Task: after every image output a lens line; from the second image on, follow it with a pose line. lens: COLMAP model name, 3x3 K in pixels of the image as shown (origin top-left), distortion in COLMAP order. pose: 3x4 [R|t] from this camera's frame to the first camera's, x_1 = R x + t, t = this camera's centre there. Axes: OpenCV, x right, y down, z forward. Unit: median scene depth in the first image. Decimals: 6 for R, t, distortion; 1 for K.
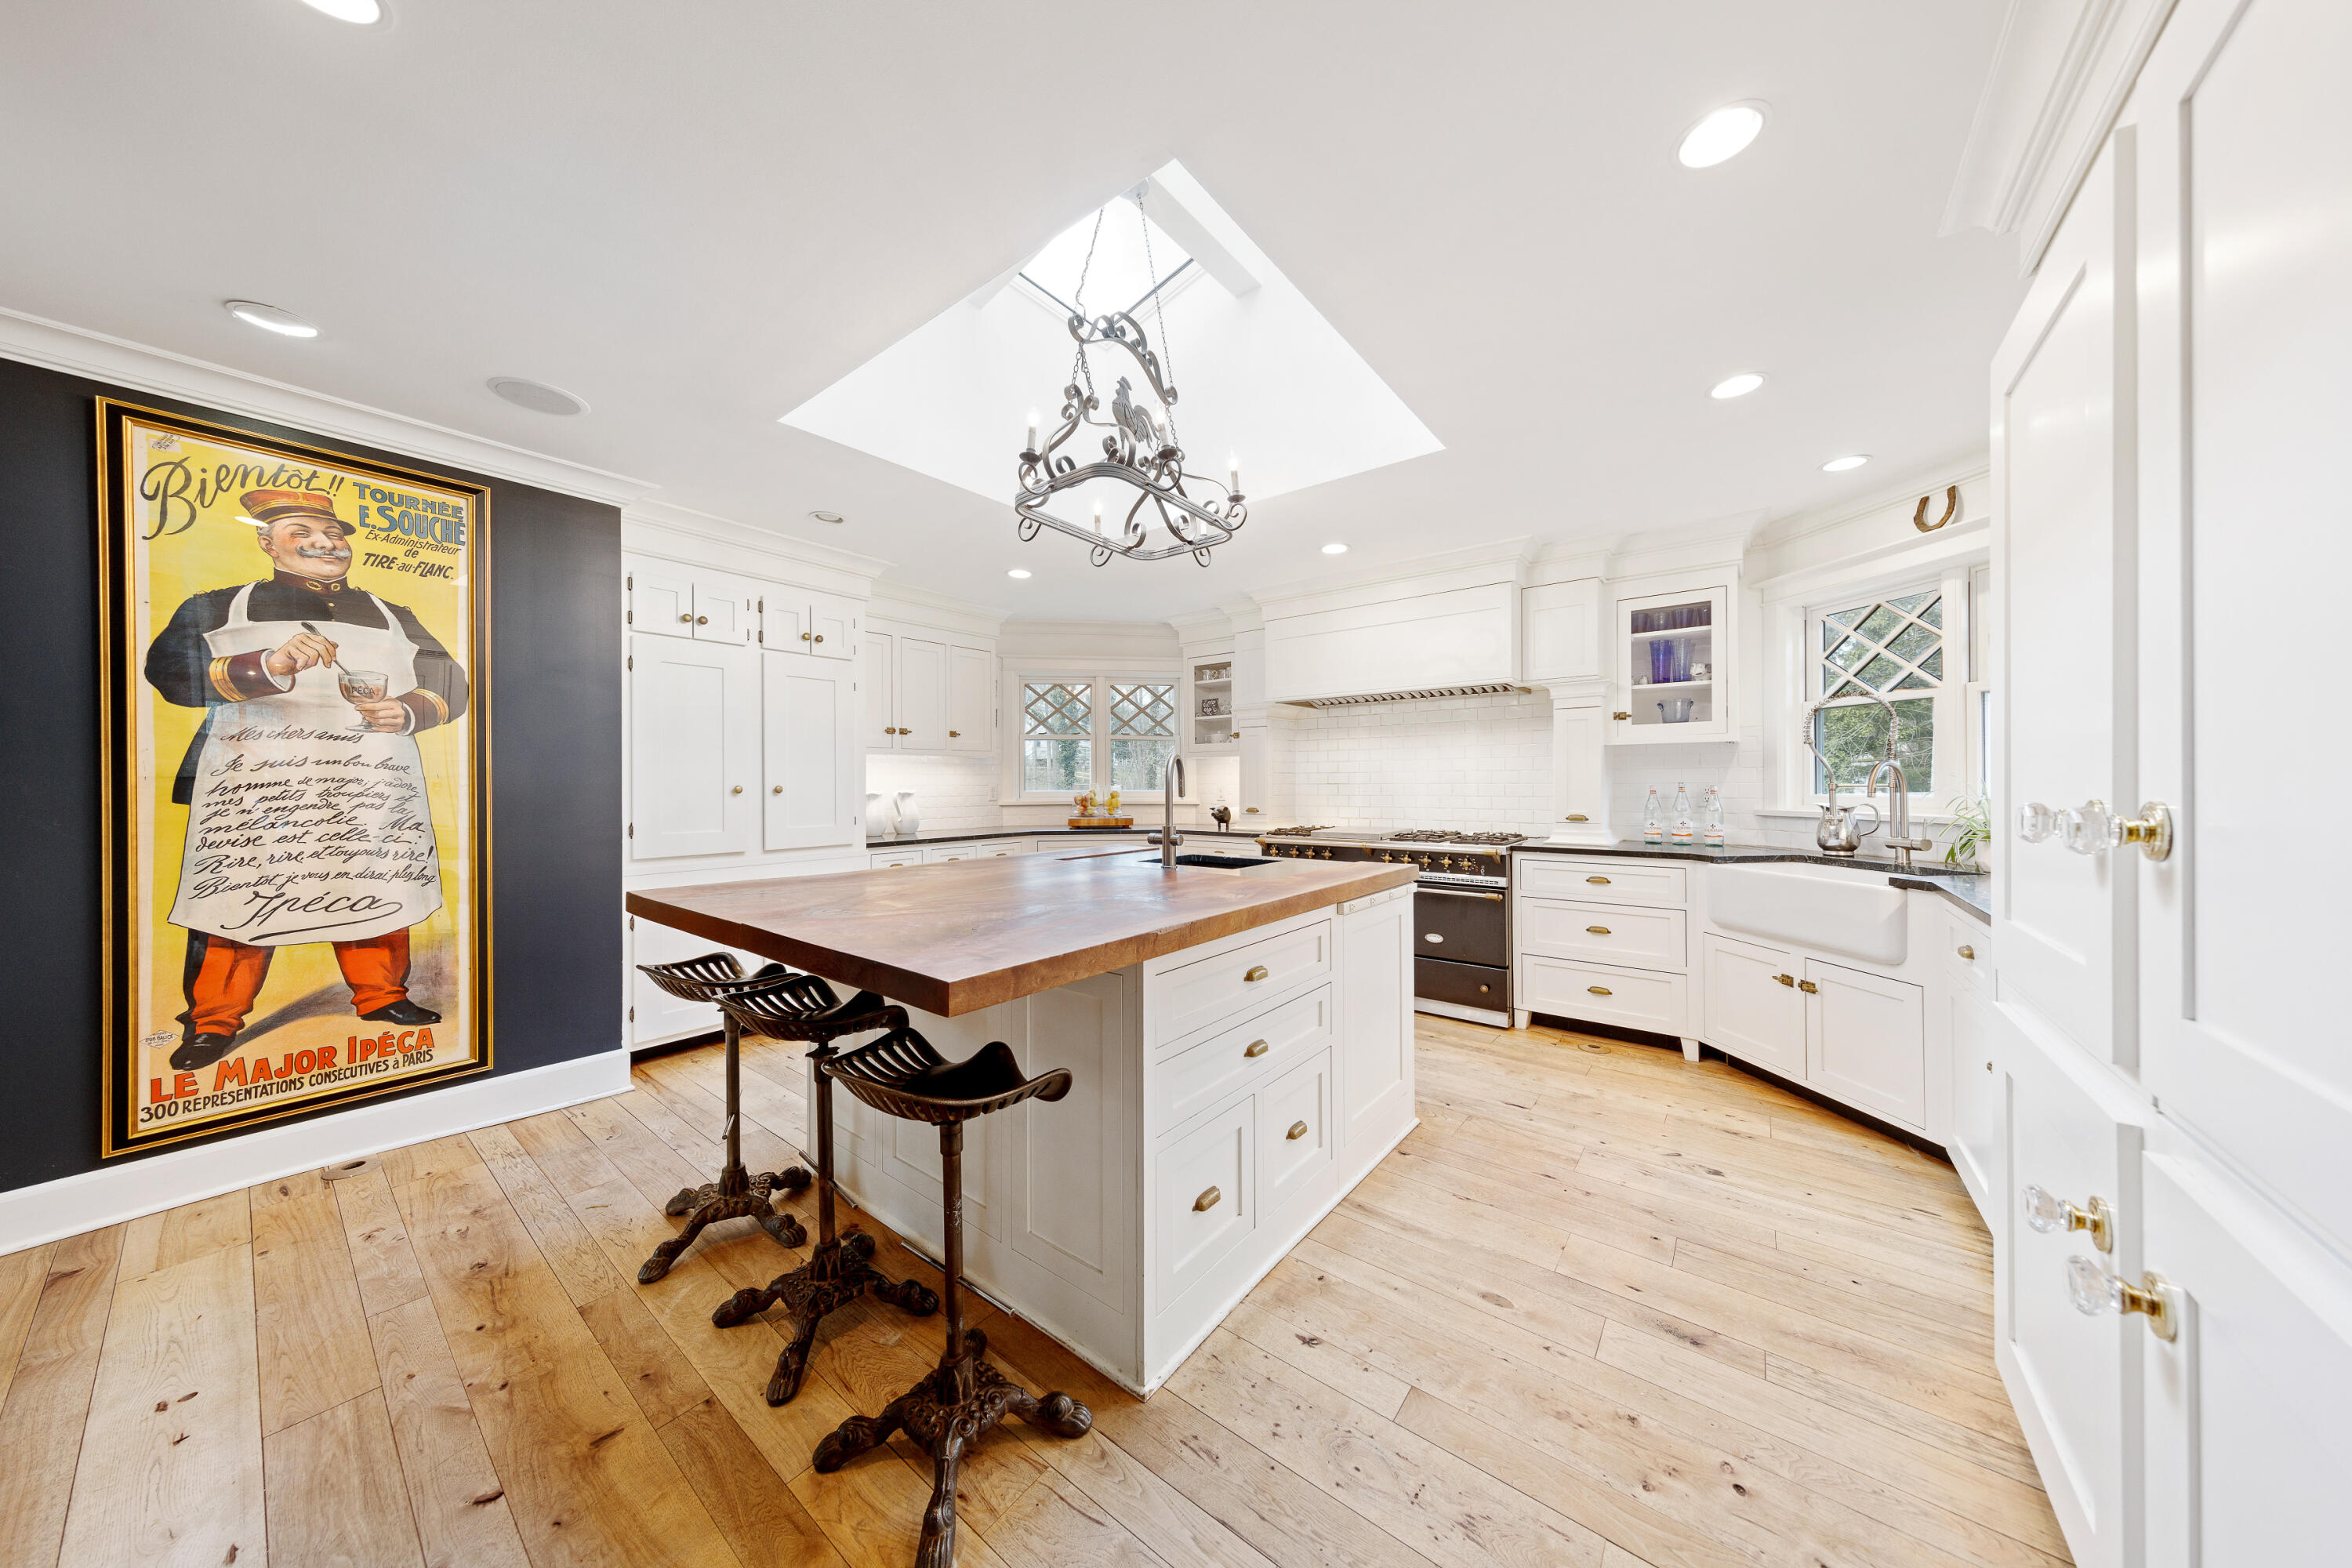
lens RADIAL K [[740.3, 0, 1181.9], [0, 740.3, 784.8], [0, 0, 1]] dist [0.007414, -0.000046]
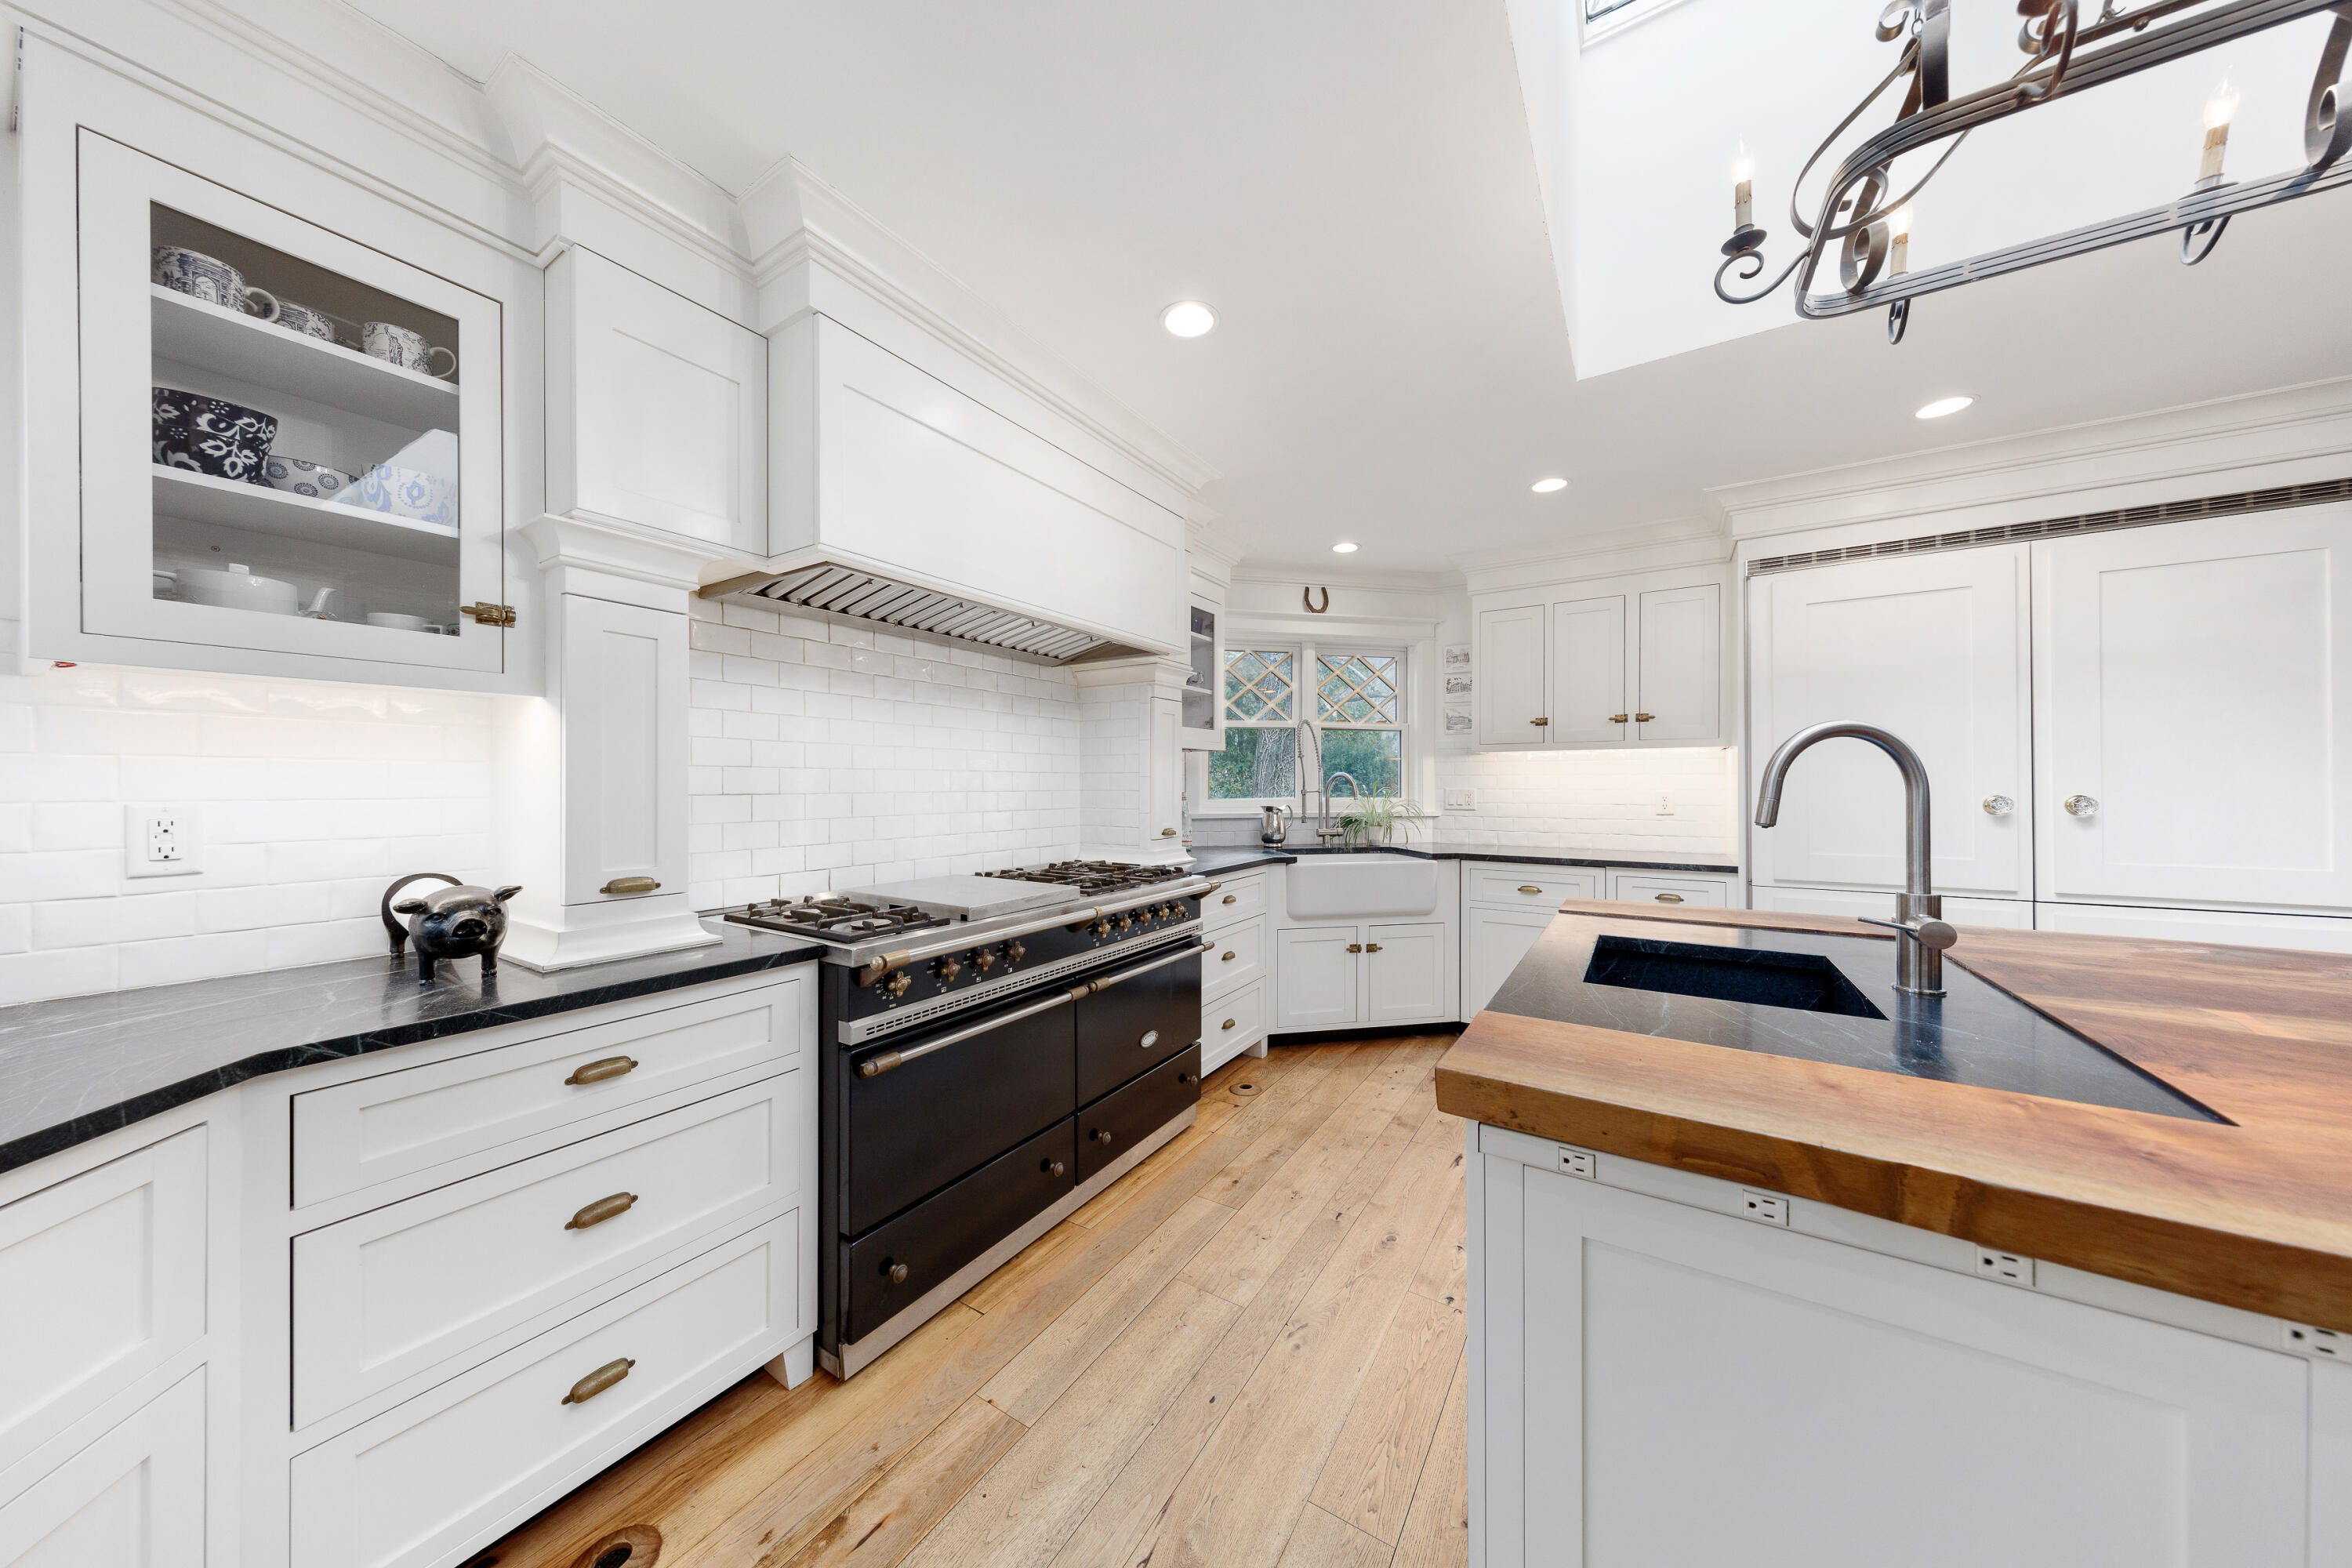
lens RADIAL K [[735.8, 0, 1177.9], [0, 735.8, 786.1], [0, 0, 1]] dist [-0.000188, -0.000122]
pose [[-0.089416, 0.002547, 0.995991, -0.353246], [0.005709, 0.999982, -0.002045, -0.006115], [-0.995978, 0.005503, -0.089429, 1.300556]]
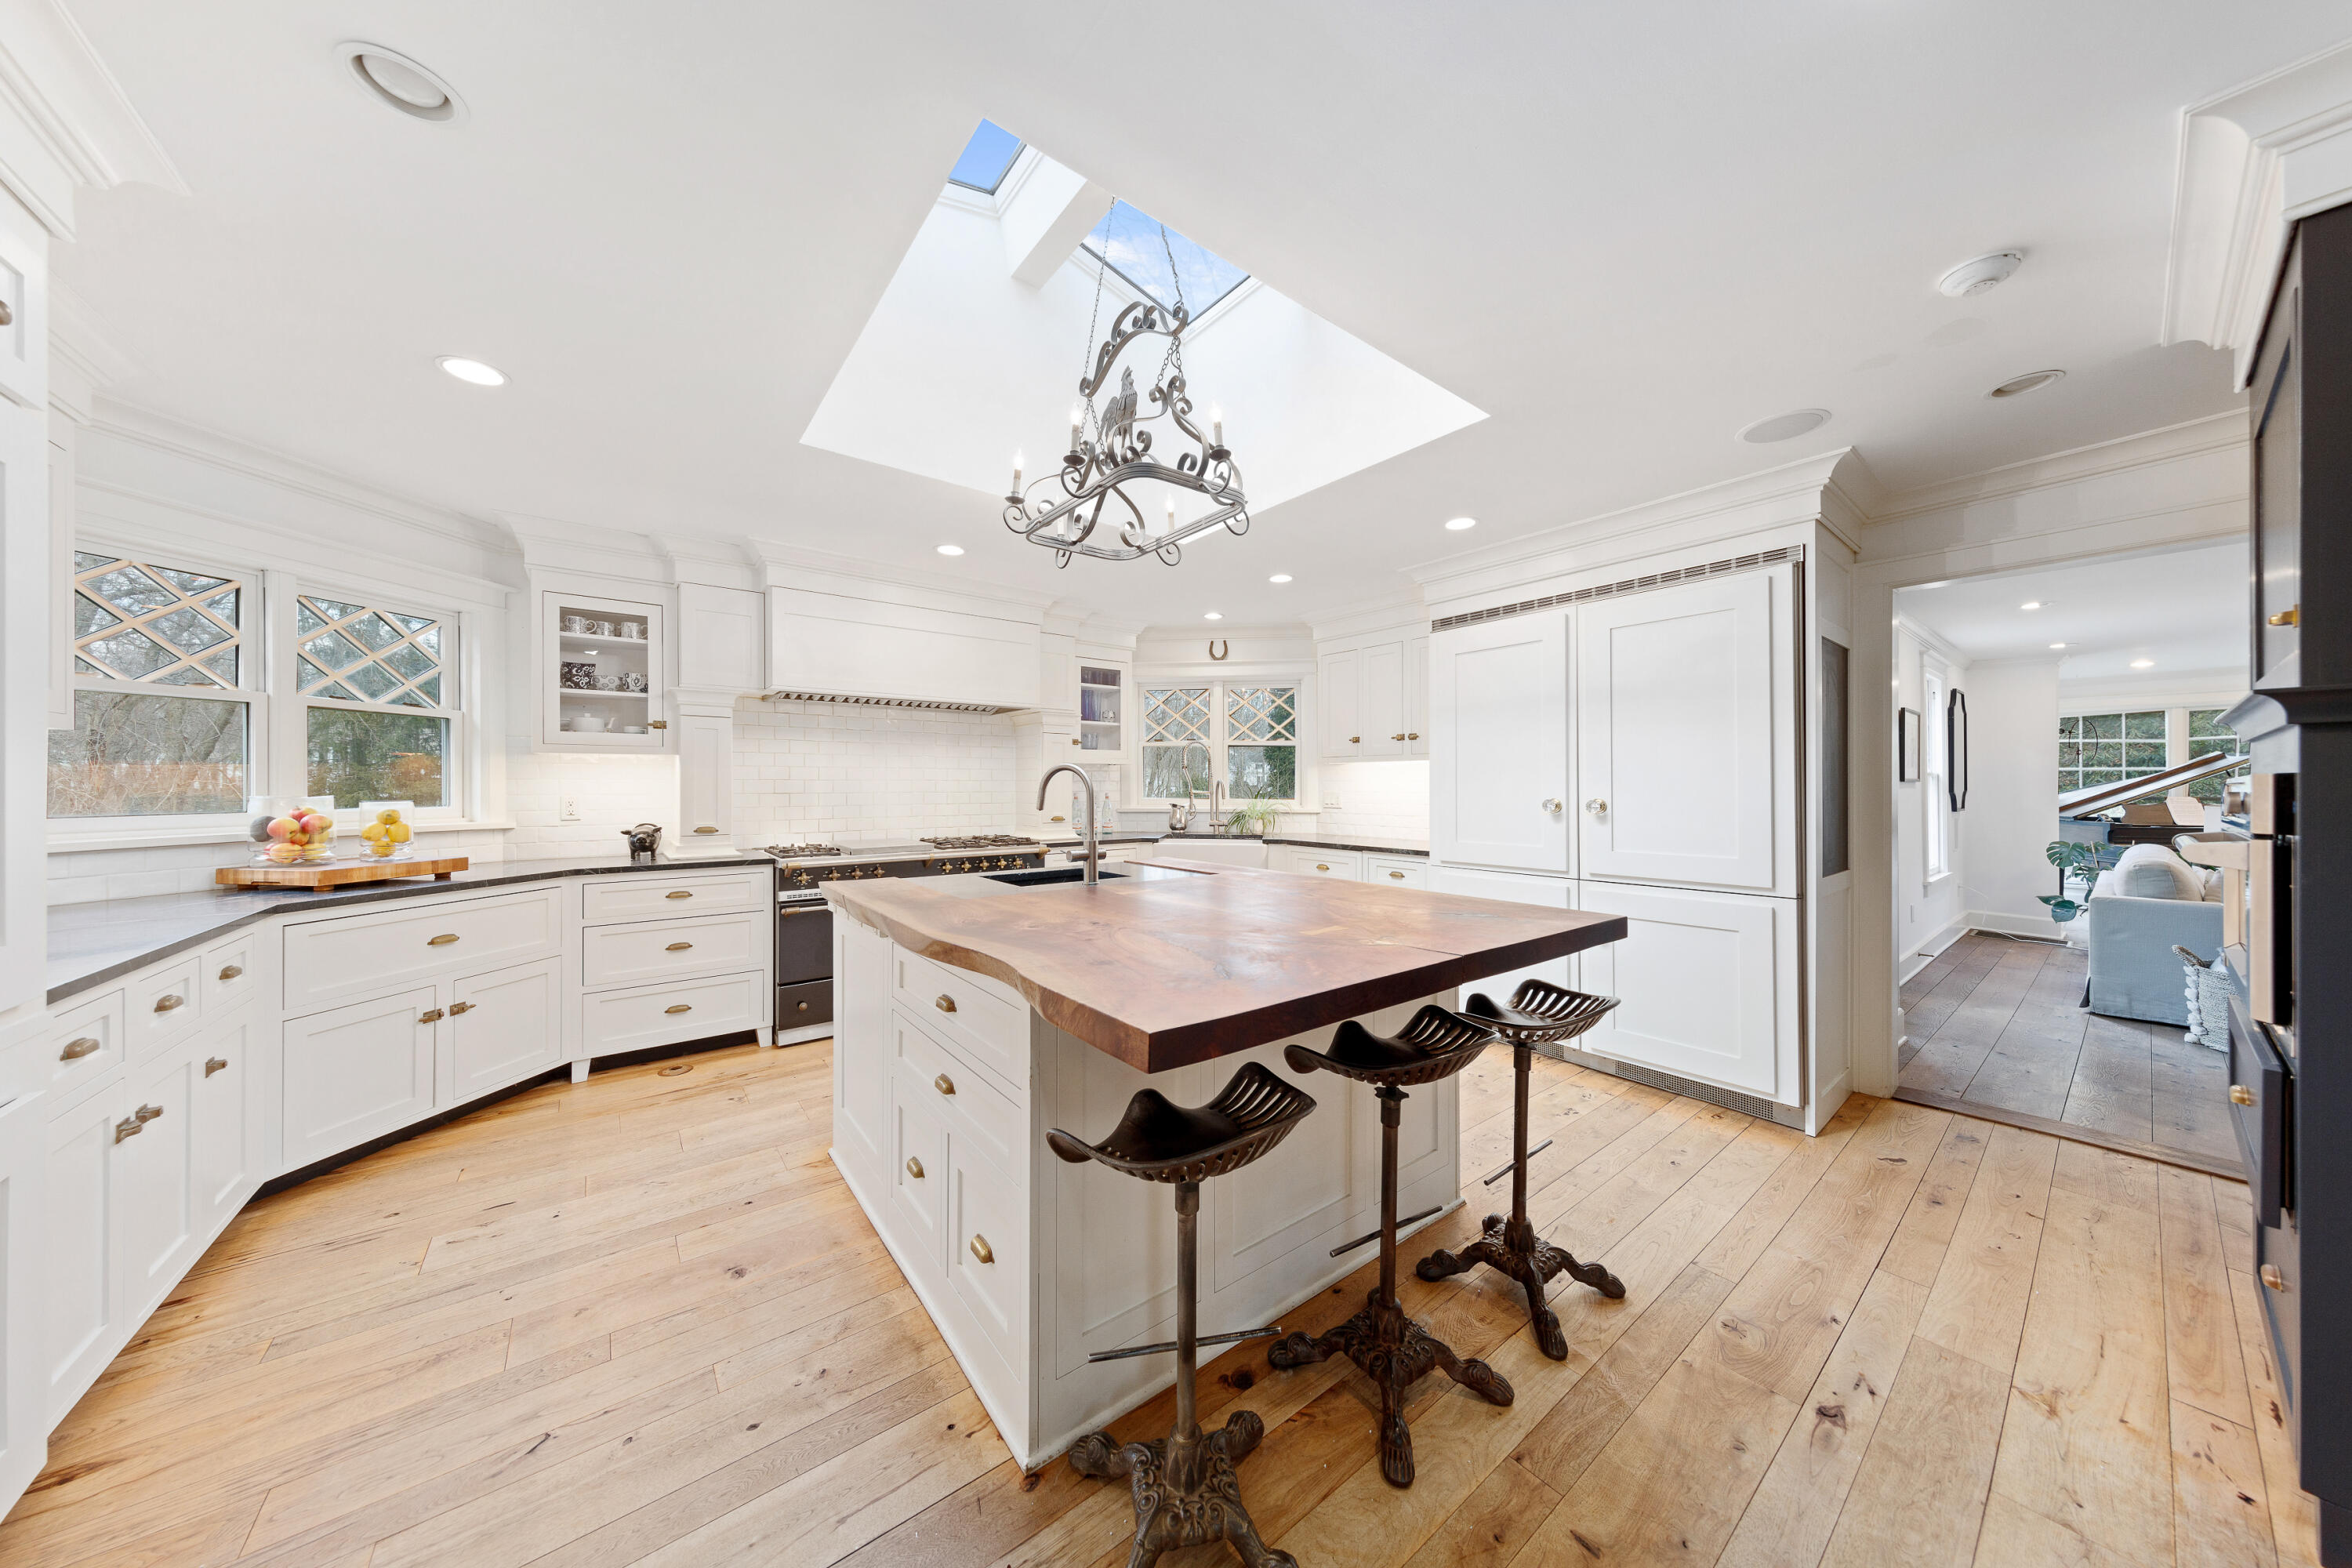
lens RADIAL K [[740.3, 0, 1181.9], [0, 740.3, 784.8], [0, 0, 1]] dist [0.007414, -0.000046]
pose [[0.245293, 0.004599, 0.969438, -0.814122], [0.003523, 0.999978, -0.005636, -0.007825], [-0.969442, 0.004798, 0.245272, 0.579685]]
